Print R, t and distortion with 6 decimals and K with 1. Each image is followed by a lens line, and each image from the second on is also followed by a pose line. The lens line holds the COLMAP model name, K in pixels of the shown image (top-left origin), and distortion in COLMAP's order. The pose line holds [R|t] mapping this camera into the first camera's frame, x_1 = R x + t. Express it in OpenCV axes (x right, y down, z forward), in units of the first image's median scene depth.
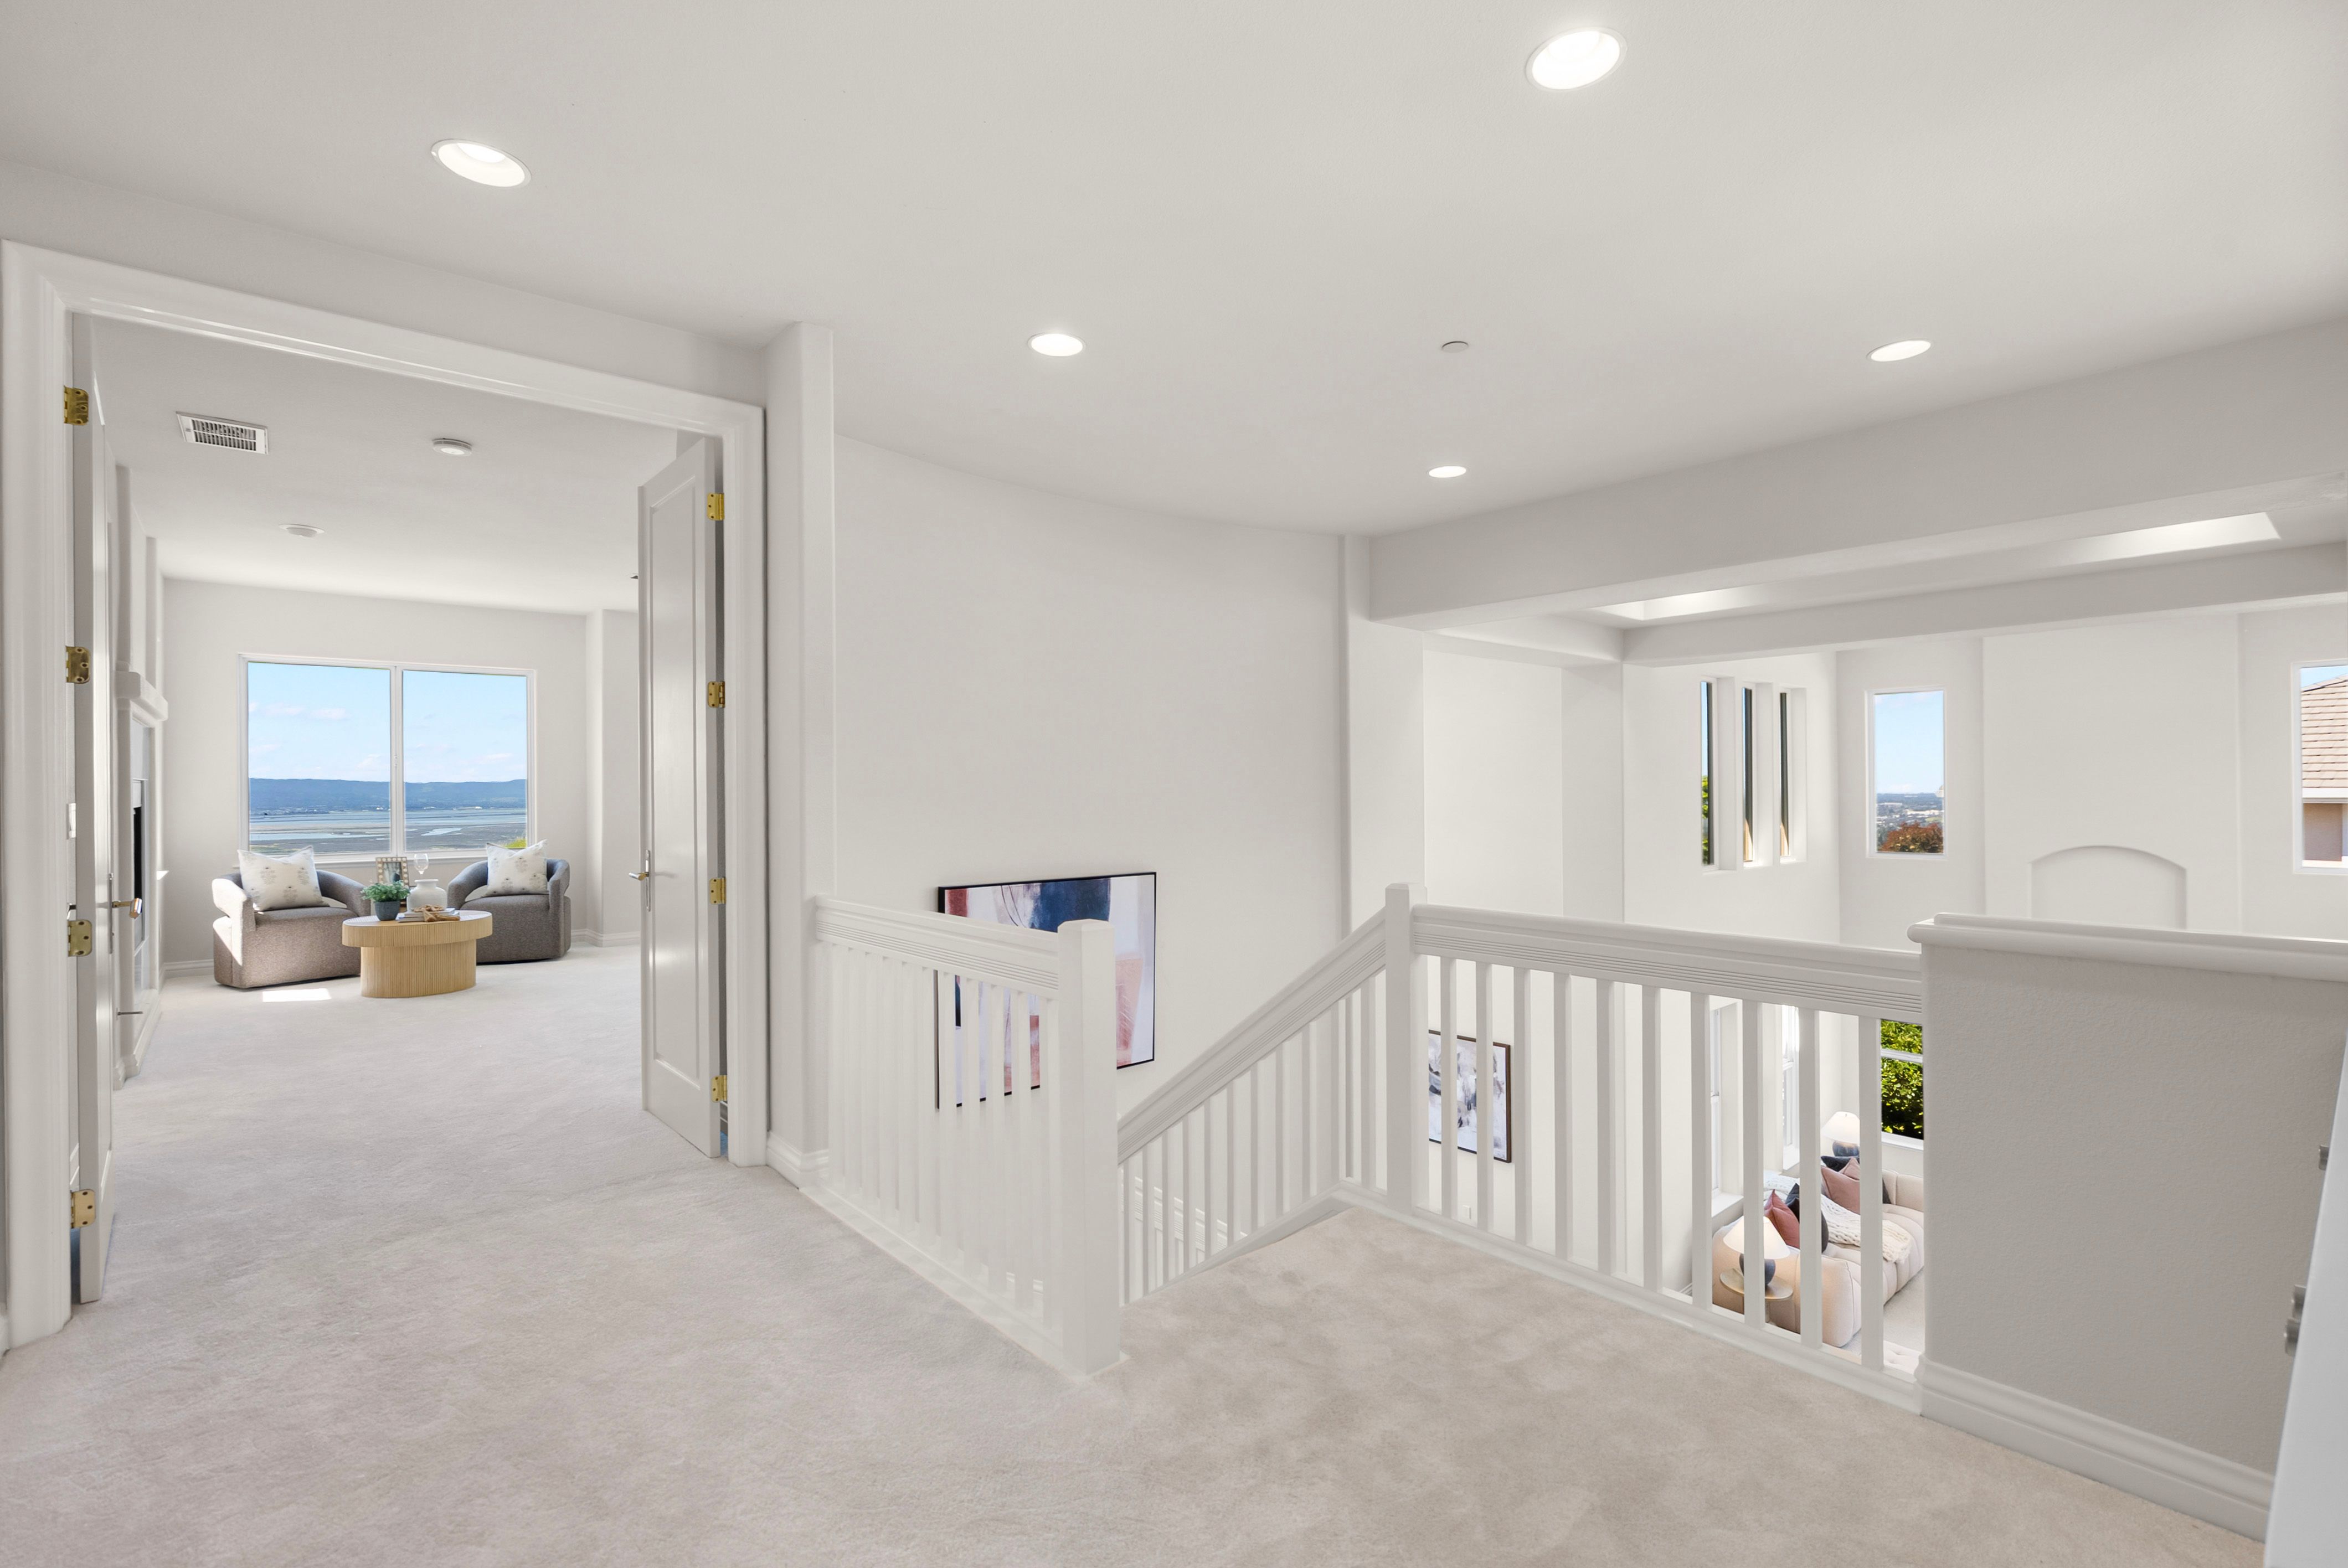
lens RADIAL K [[1069.8, 0, 1174.0], [0, 1069.8, 784.0], [0, 0, 1]] dist [0.002022, 0.000256]
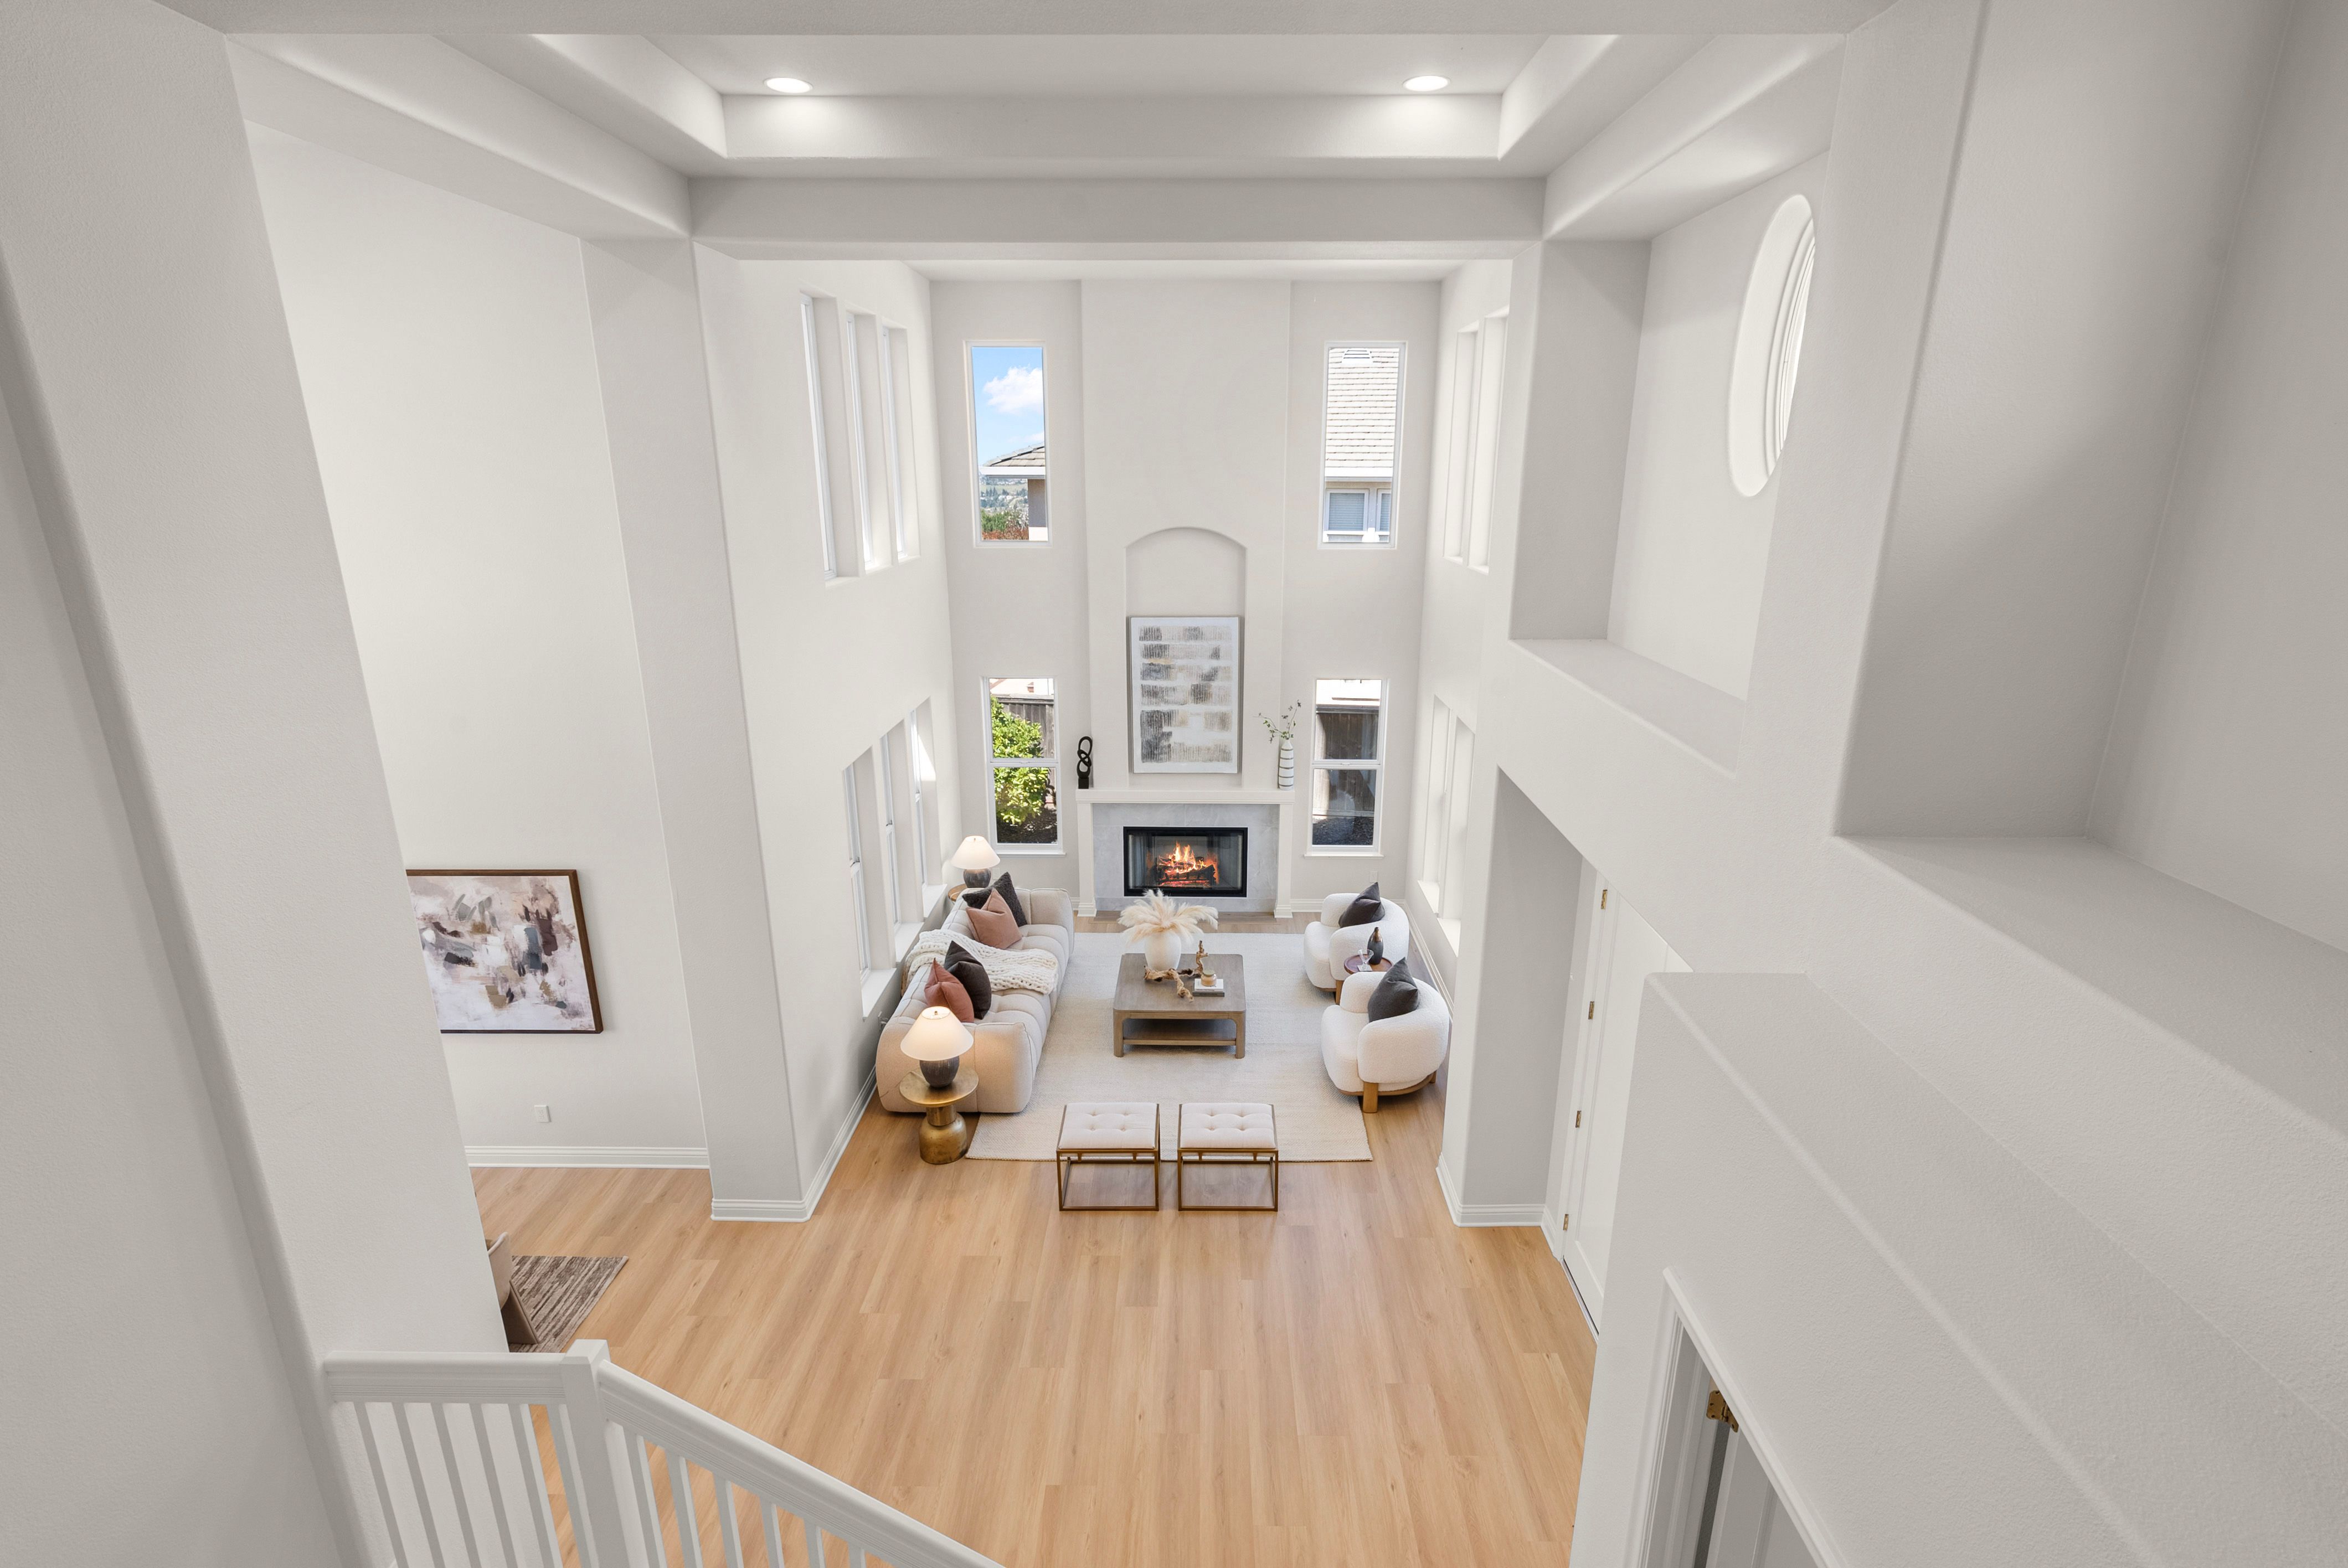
lens RADIAL K [[1099.4, 0, 1181.1], [0, 1099.4, 793.3], [0, 0, 1]] dist [0.002574, 0.000476]
pose [[0.655943, -0.211013, 0.724715, 0.078952], [-0.008483, 0.958007, 0.286618, 0.002482], [-0.754763, -0.194153, 0.626608, 0.307624]]
